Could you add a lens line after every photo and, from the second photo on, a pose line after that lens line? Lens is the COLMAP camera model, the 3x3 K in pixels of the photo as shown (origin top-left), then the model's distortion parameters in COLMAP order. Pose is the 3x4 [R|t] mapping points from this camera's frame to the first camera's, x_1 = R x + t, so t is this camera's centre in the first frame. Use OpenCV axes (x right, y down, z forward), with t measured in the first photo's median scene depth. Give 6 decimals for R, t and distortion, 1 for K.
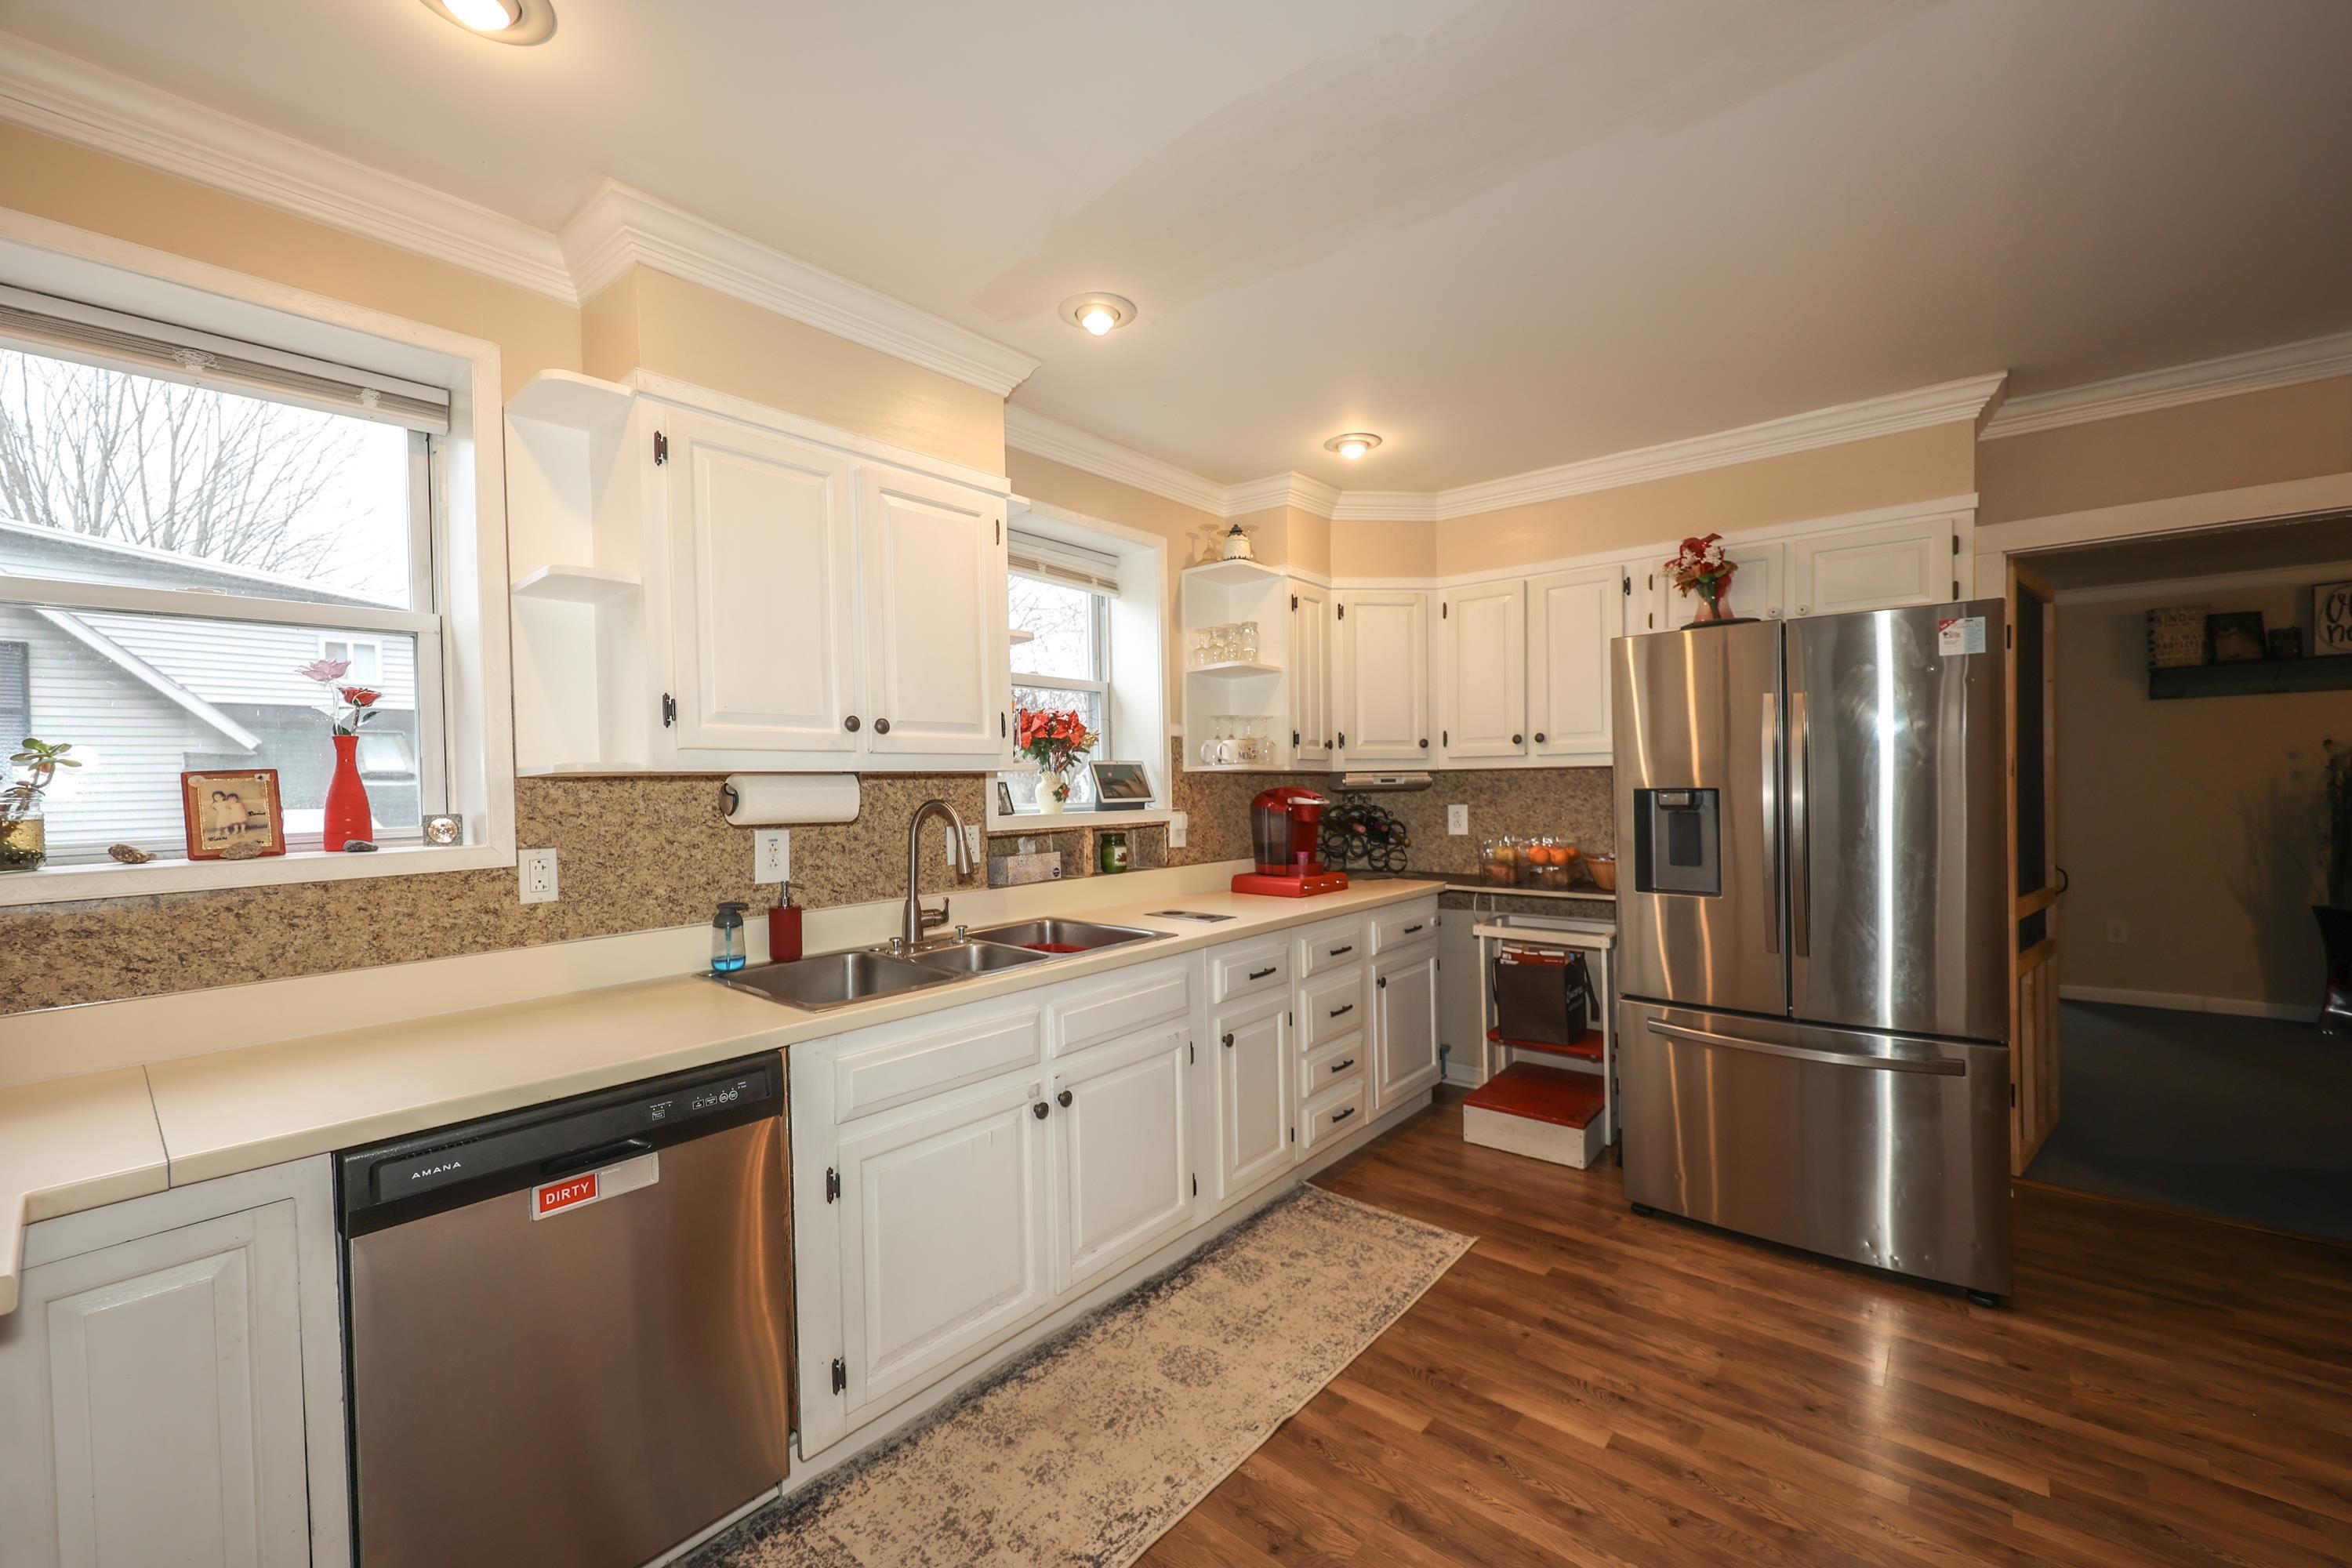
lens RADIAL K [[954.1, 0, 1175.6], [0, 954.1, 786.8], [0, 0, 1]] dist [0.001243, 0.000616]
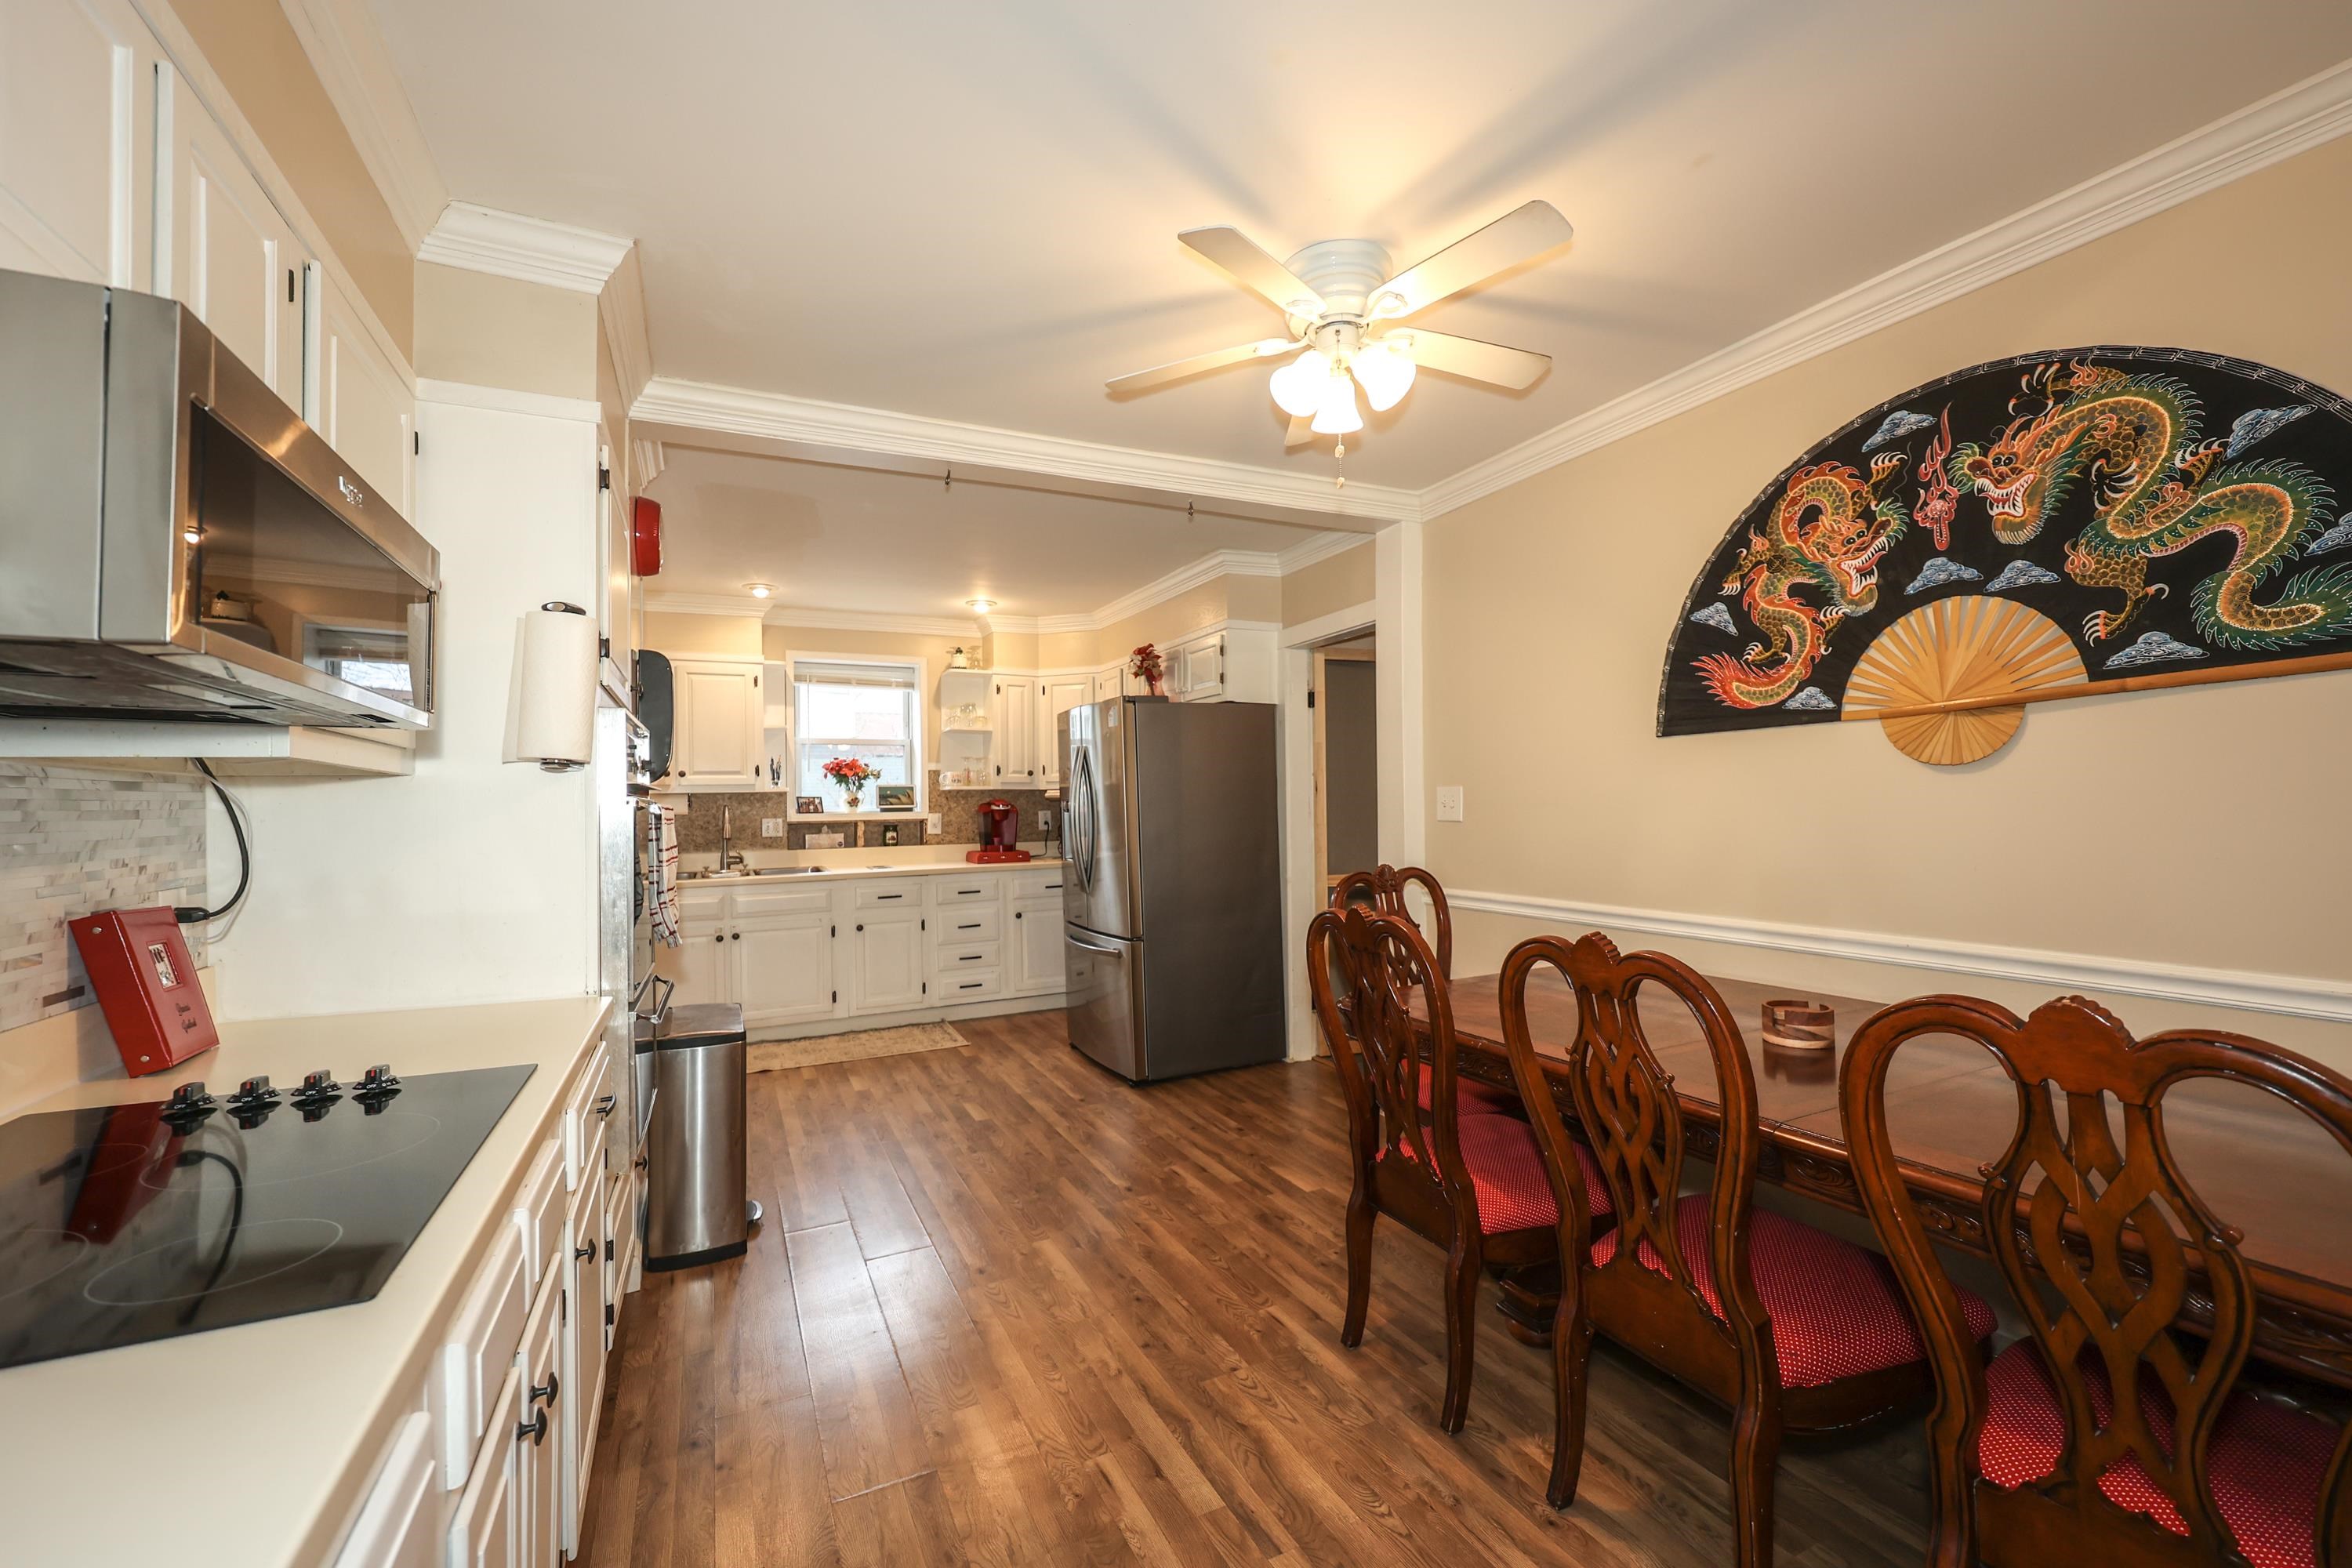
lens RADIAL K [[954.1, 0, 1171.0], [0, 954.1, 785.8], [0, 0, 1]] dist [0.001243, 0.000616]
pose [[0.911961, -0.007461, -0.410209, 1.193007], [0.001587, 0.999891, -0.014657, 0.002207], [0.410274, 0.012716, 0.911874, -0.442303]]
